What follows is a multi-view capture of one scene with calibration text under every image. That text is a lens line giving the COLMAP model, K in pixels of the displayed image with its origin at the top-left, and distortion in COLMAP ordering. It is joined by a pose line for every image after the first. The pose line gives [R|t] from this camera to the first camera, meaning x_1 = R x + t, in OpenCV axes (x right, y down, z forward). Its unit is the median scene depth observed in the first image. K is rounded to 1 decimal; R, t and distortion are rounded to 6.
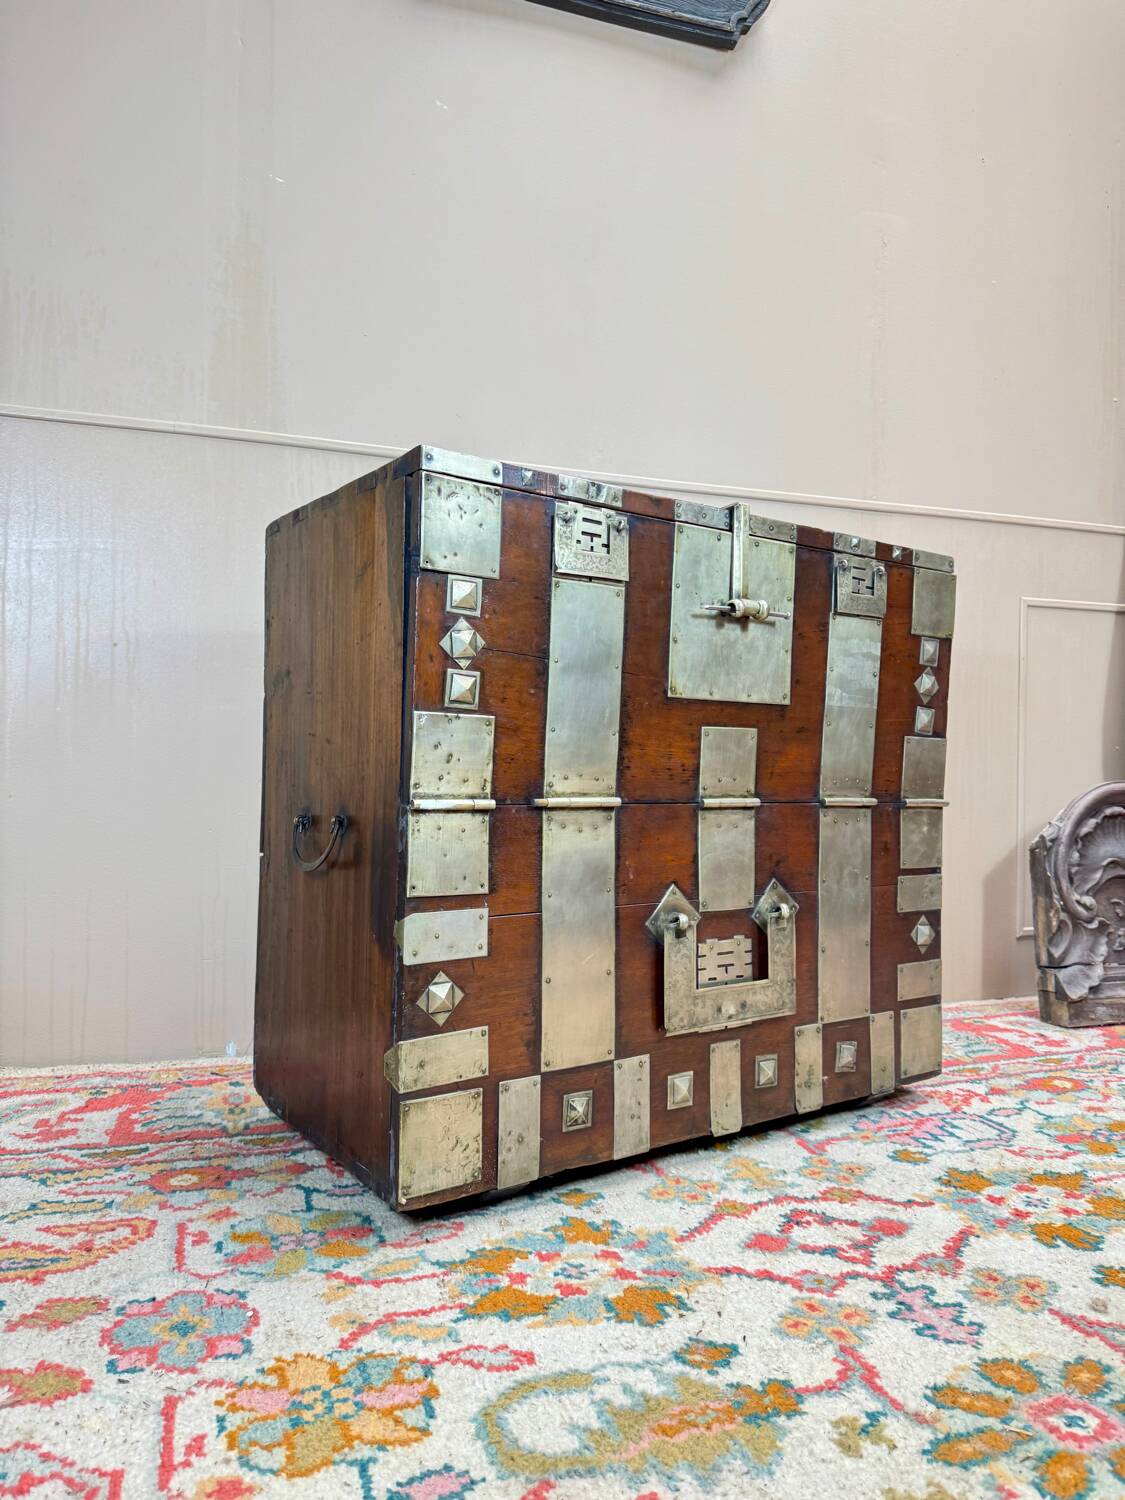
lens RADIAL K [[1081.9, 0, 568.0], [0, 1081.9, 750.5], [0, 0, 1]] dist [0.000591, -0.007349]
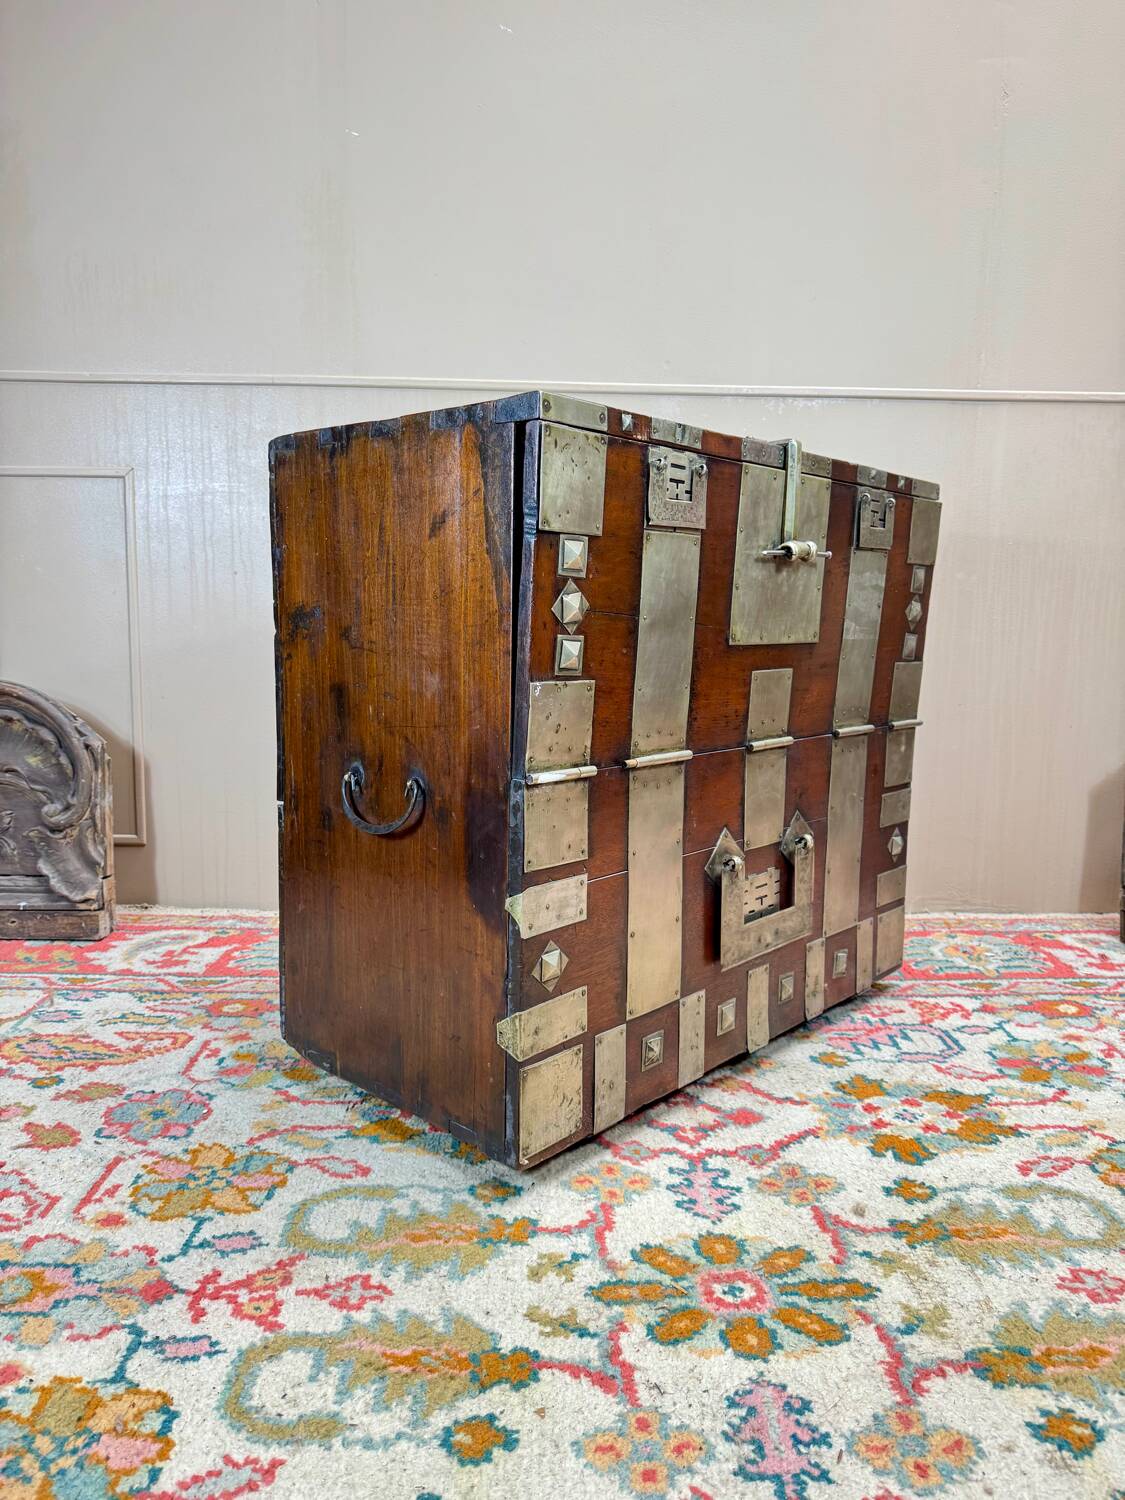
lens RADIAL K [[1084.8, 0, 559.6], [0, 1084.8, 756.4], [0, 0, 1]] dist [0.003030, -0.009935]
pose [[0.952953, 0.041115, -0.300316, 0.407457], [0.003217, 0.989331, 0.145652, -0.095988], [0.303100, -0.139766, 0.942654, -0.077996]]
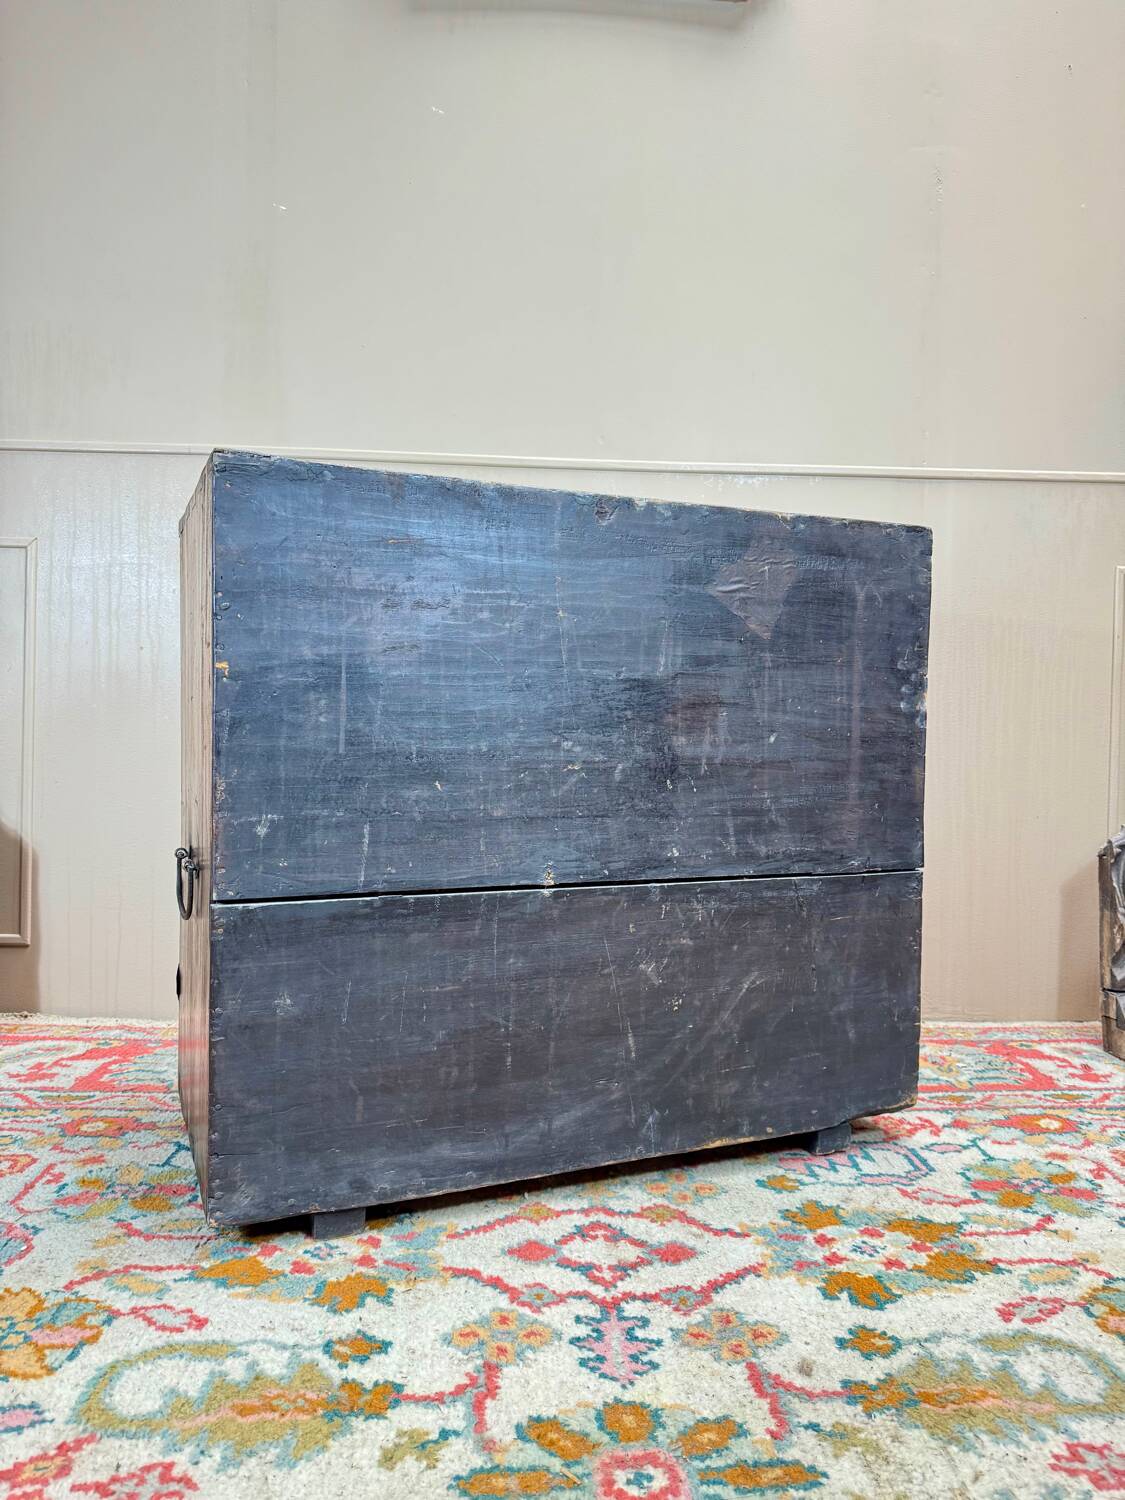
lens RADIAL K [[1083.8, 0, 559.1], [0, 1083.8, 749.6], [0, 0, 1]] dist [-0.005169, -0.002872]
pose [[0.959397, 0.006267, -0.281989, 0.433094], [-0.000463, 0.999787, 0.020645, -0.021692], [0.282058, -0.019677, 0.959195, 0.058569]]
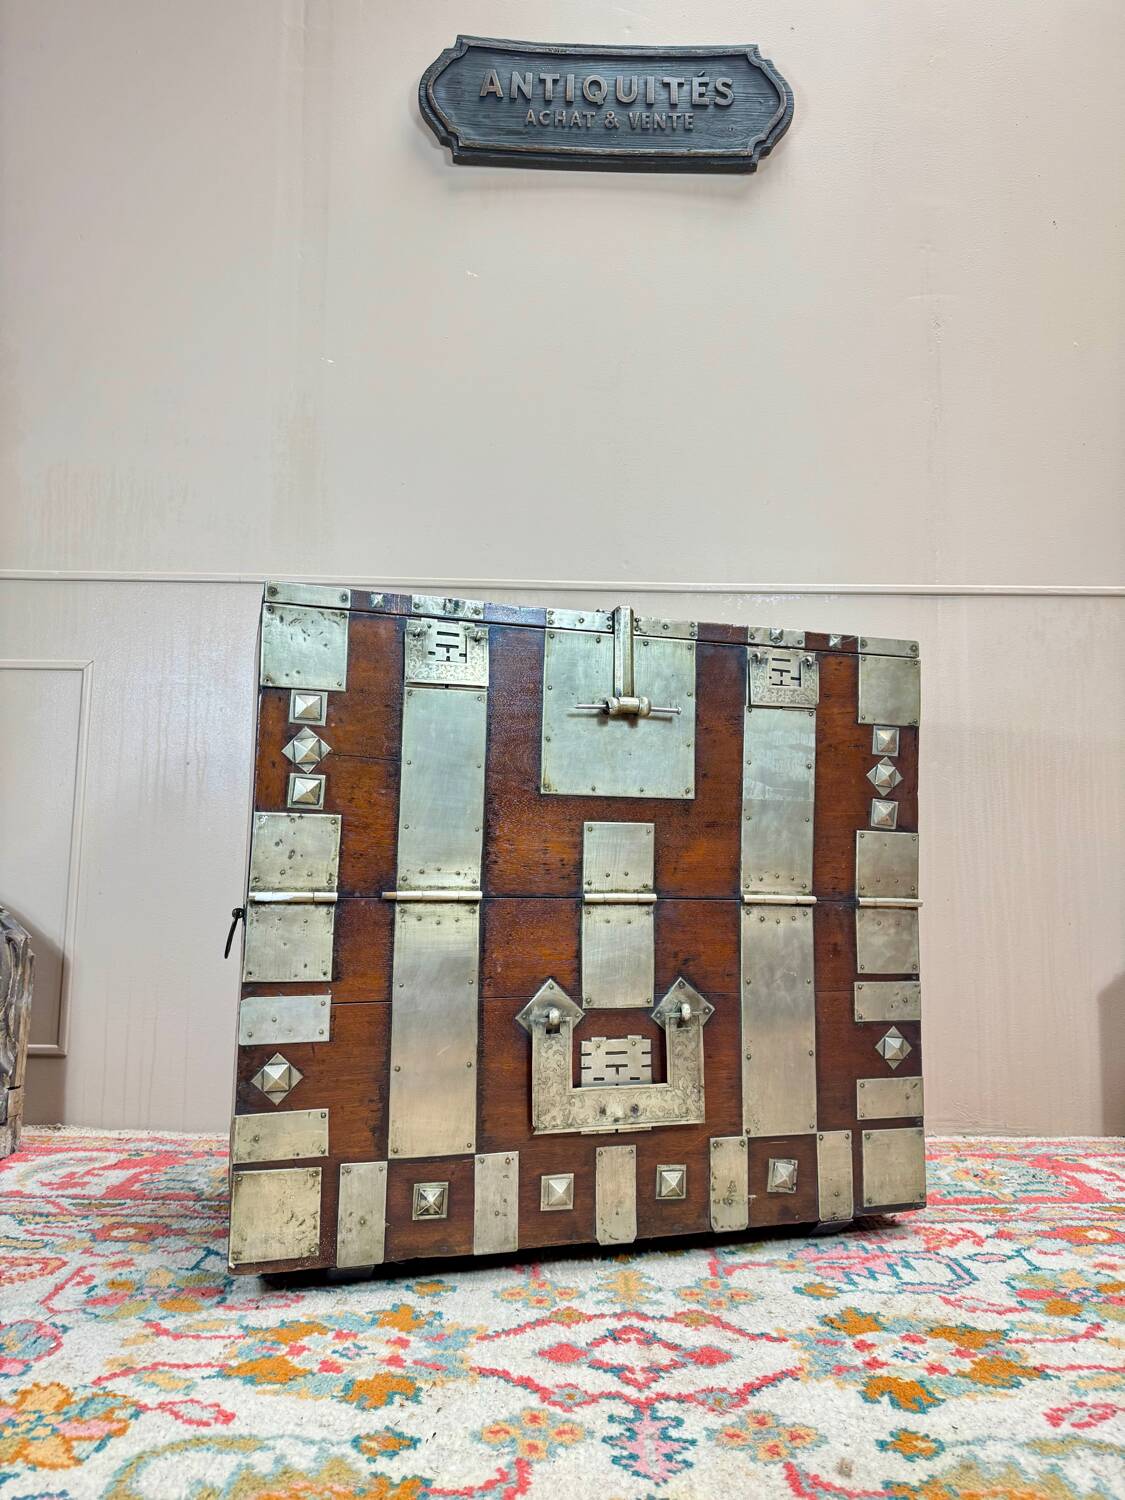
lens RADIAL K [[1081.4, 0, 556.6], [0, 1081.4, 743.5], [0, 0, 1]] dist [-0.001870, -0.006647]
pose [[0.949852, -0.039569, -0.310185, 0.447711], [0.006225, 0.994158, -0.107758, 0.013881], [0.312637, 0.100423, 0.944549, 0.024540]]
